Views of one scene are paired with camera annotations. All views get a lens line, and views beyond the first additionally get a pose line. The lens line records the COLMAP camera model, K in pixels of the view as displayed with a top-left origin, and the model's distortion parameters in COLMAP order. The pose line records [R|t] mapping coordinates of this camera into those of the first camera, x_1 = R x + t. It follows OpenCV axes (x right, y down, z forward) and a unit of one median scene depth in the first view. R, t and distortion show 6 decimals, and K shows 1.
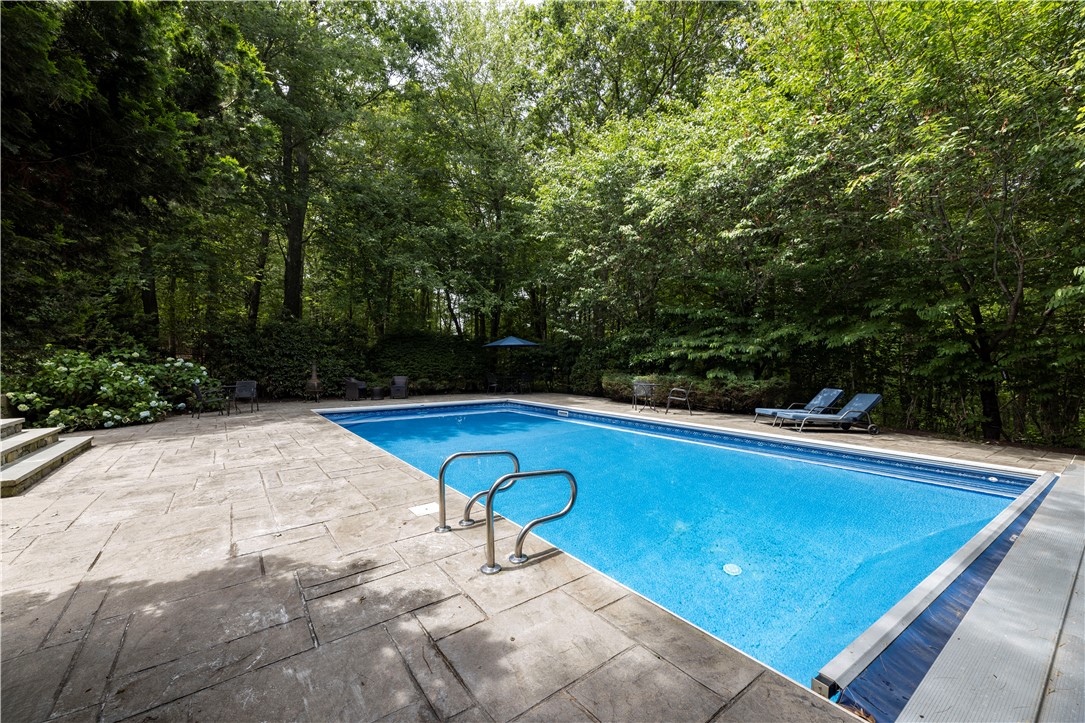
lens RADIAL K [[437.2, 0, 542.5], [0, 437.2, 361.5], [0, 0, 1]] dist [0.000180, 0.000149]
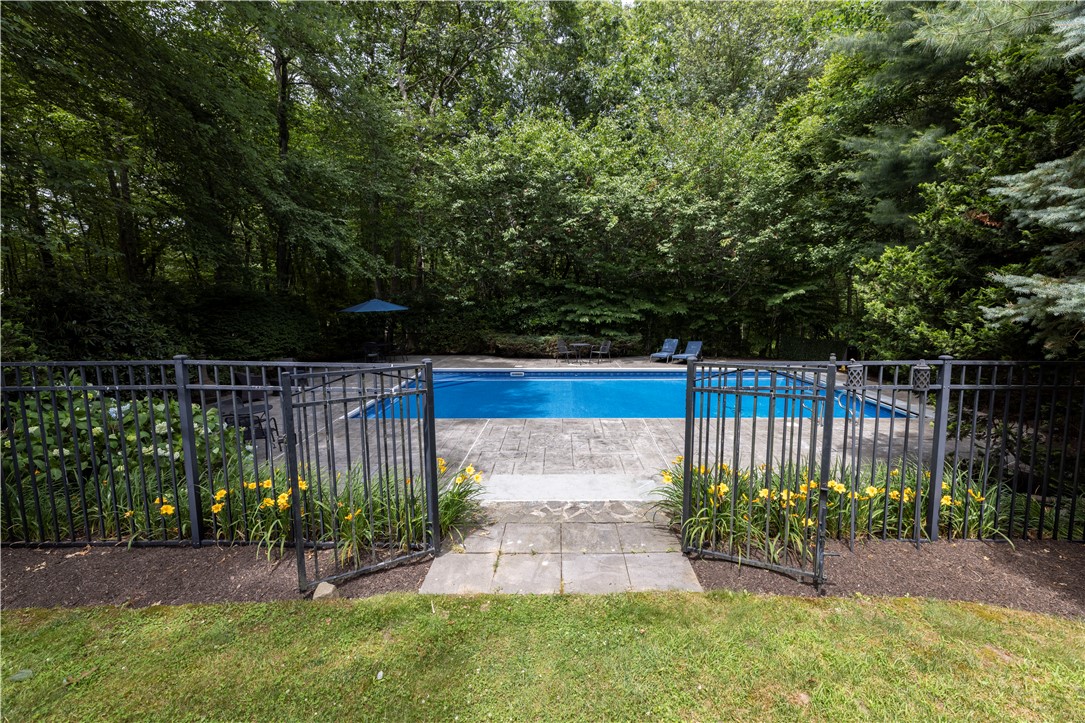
lens RADIAL K [[449.3, 0, 560.4], [0, 449.3, 359.1], [0, 0, 1]] dist [-0.016822, 0.000057]
pose [[0.569126, -0.119427, 0.813531, -0.982516], [0.002585, 0.989651, 0.143473, -0.107912], [-0.822246, -0.079551, 0.563545, 0.254061]]
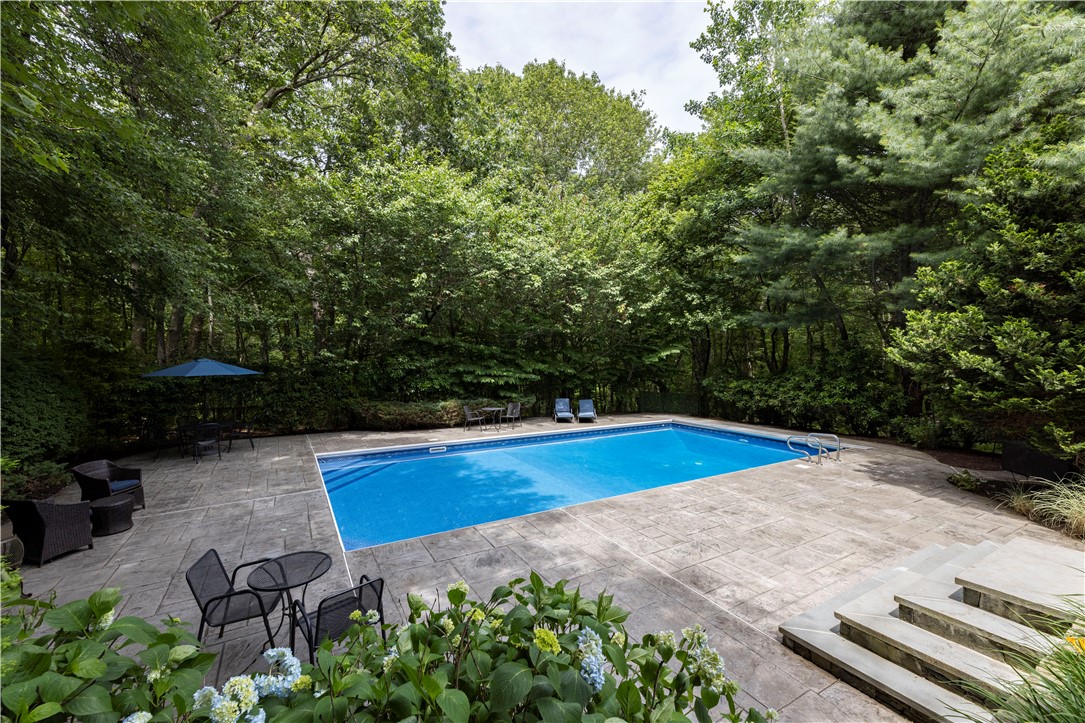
lens RADIAL K [[437.2, 0, 542.5], [0, 437.2, 361.5], [0, 0, 1]] dist [0.000180, 0.000149]
pose [[0.070067, -0.006511, 0.997521, -1.007619], [0.001497, 0.999978, 0.006422, -0.090868], [-0.997541, 0.001044, 0.070075, 0.796120]]
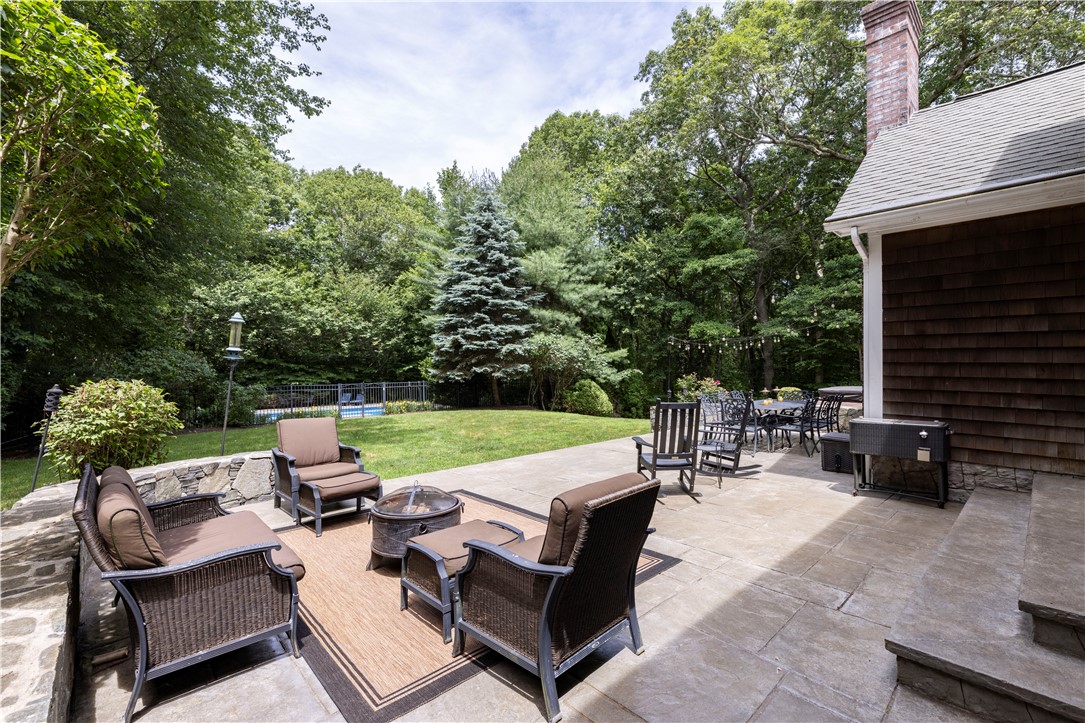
lens RADIAL K [[475.8, 0, 542.5], [0, 475.8, 361.5], [0, 0, 1]] dist [-0.001572, -0.000022]
pose [[-0.119639, 0.001889, 0.992816, -2.591295], [0.000891, 0.999998, -0.001795, -0.143684], [-0.992817, 0.000670, -0.119640, -0.037138]]
